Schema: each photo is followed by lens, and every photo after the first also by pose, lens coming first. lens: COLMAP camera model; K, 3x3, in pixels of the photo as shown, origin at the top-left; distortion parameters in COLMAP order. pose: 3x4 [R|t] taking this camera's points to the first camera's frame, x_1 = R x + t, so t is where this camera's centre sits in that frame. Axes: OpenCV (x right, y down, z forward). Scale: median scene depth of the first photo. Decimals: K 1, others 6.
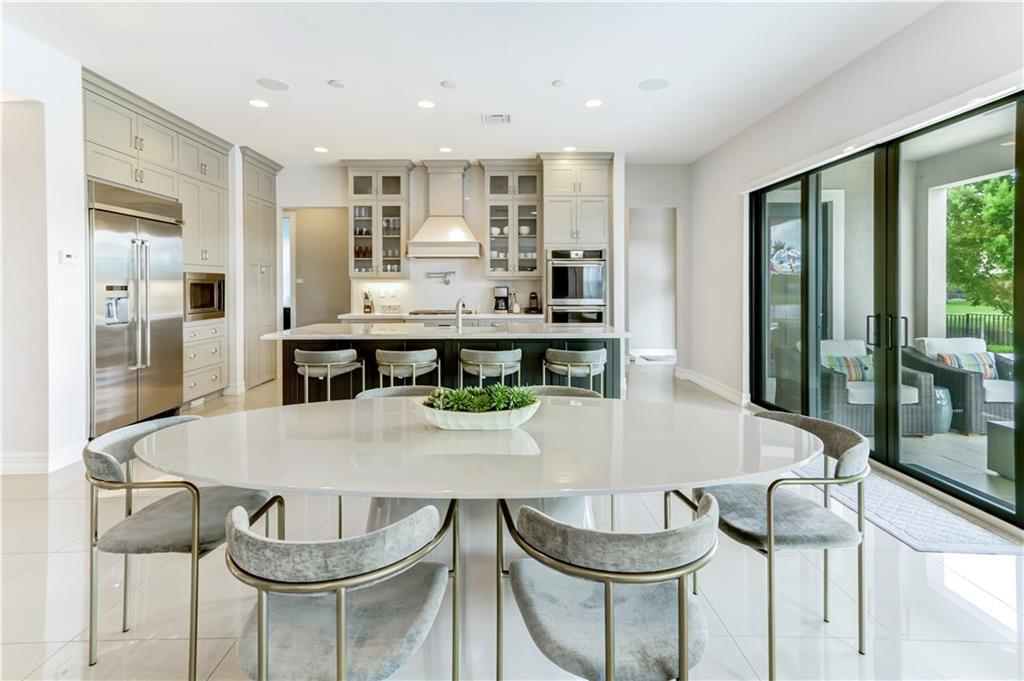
lens RADIAL K [[471.8, 0, 507.1], [0, 471.8, 288.0], [0, 0, 1]] dist [0.000846, 0.002051]
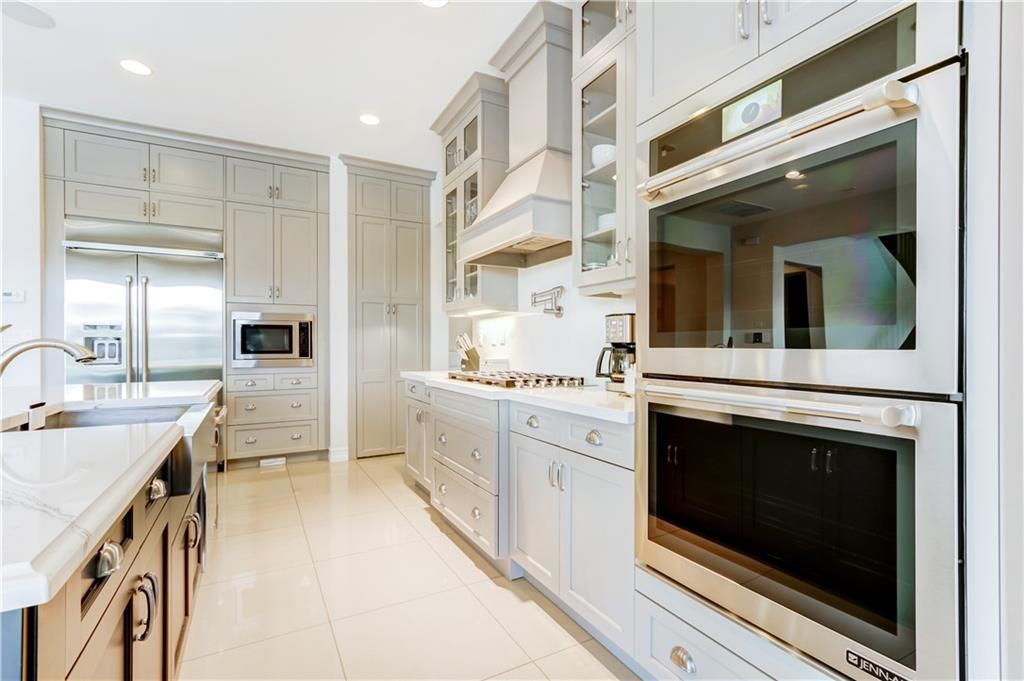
lens RADIAL K [[471.8, 0, 512.0], [0, 471.8, 348.2], [0, 0, 1]] dist [0.000846, 0.002051]
pose [[0.466522, 0.001942, -0.884508, 0.258779], [-0.003651, 0.999993, 0.000270, 0.024101], [0.884502, 0.003104, 0.466526, 0.792104]]
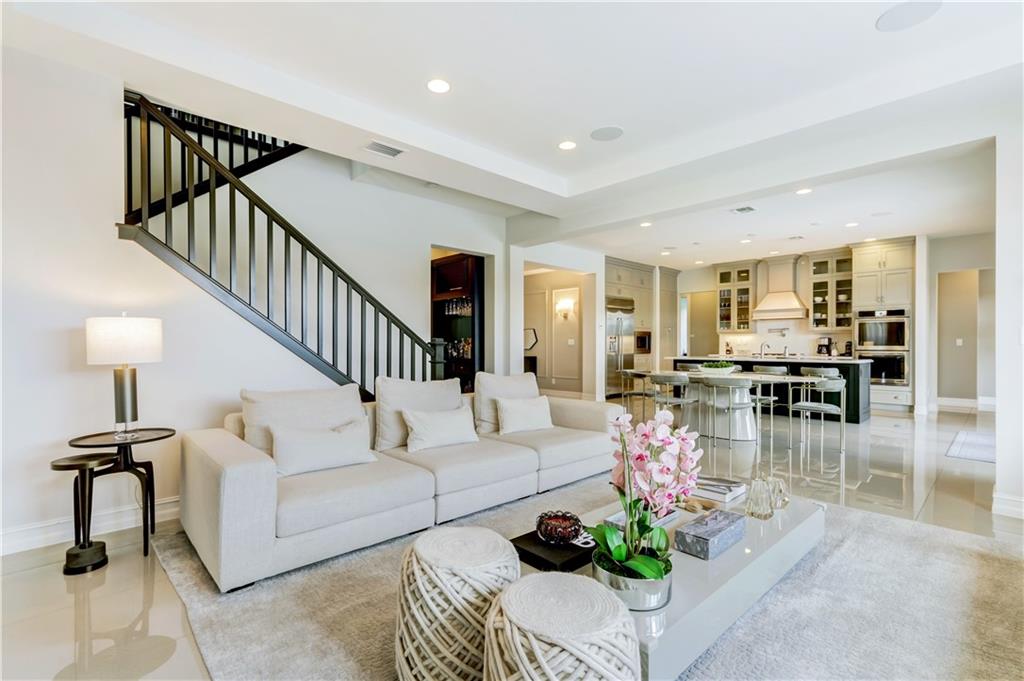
lens RADIAL K [[471.8, 0, 509.9], [0, 471.8, 345.4], [0, 0, 1]] dist [0.000846, 0.002051]
pose [[0.675980, 0.005563, -0.736899, 0.412531], [-0.009526, 0.999954, -0.001190, 0.032130], [0.736859, 0.007824, 0.676002, -0.692805]]
